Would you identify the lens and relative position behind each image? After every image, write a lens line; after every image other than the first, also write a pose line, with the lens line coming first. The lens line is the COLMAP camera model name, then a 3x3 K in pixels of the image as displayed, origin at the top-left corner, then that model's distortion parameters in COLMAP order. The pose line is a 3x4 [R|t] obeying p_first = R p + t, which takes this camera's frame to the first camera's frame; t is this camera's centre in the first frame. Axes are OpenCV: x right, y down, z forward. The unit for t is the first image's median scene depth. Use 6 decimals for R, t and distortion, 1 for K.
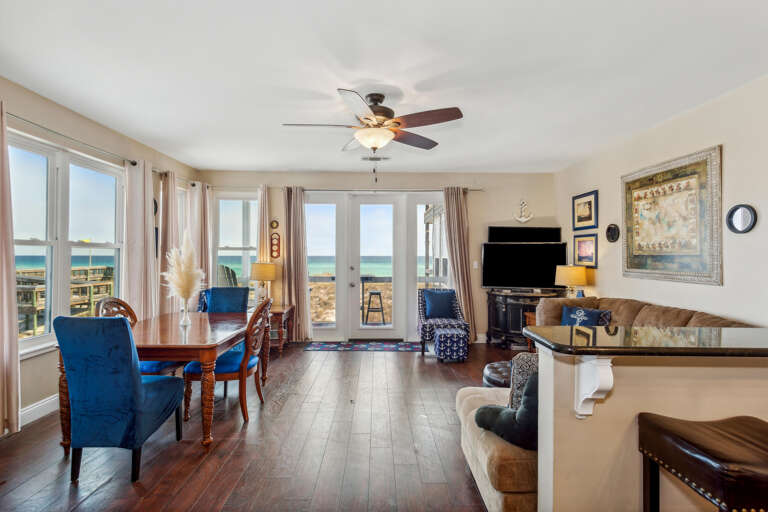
lens RADIAL K [[371.7, 0, 385.2], [0, 371.7, 251.5], [0, 0, 1]] dist [0.002082, 0.000339]
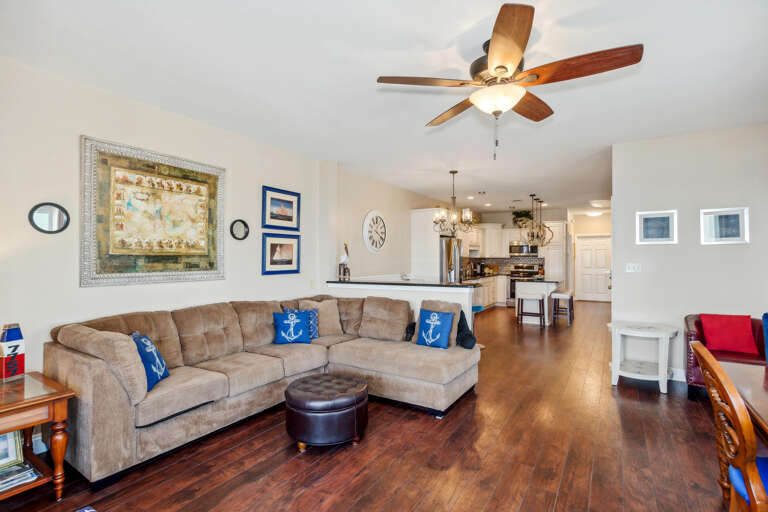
lens RADIAL K [[371.7, 0, 386.7], [0, 371.7, 256.7], [0, 0, 1]] dist [0.002082, 0.000339]
pose [[-0.843869, 0.003960, 0.536534, -0.206922], [-0.002861, 0.999925, -0.011881, 0.022656], [-0.536541, -0.011561, -0.843795, 1.465383]]
